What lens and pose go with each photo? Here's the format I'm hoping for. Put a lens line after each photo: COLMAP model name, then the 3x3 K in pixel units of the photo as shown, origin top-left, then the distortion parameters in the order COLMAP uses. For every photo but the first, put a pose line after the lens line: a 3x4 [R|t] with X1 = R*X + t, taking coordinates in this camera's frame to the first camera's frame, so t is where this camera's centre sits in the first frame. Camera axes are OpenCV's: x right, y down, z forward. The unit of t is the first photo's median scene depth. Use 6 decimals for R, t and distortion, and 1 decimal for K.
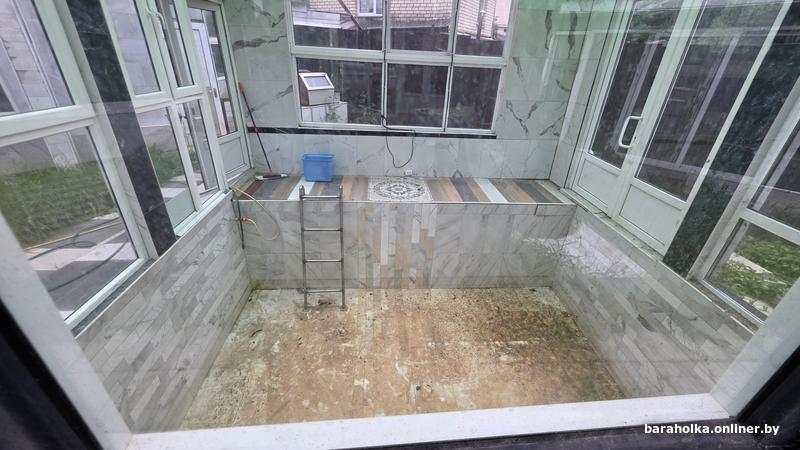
lens RADIAL K [[320.6, 0, 400.0], [0, 320.6, 225.0], [0, 0, 1]] dist [-0.004293, 0.000588]
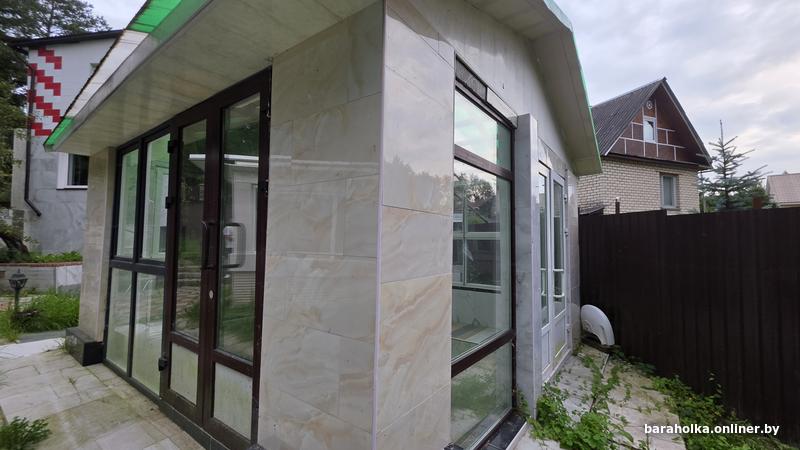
lens RADIAL K [[320.6, 0, 400.0], [0, 320.6, 225.0], [0, 0, 1]] dist [-0.004293, 0.000588]
pose [[0.763081, -0.070117, -0.642489, 0.778429], [-0.277072, 0.862623, -0.423218, 0.111452], [0.583900, 0.500965, 0.638823, -0.084560]]
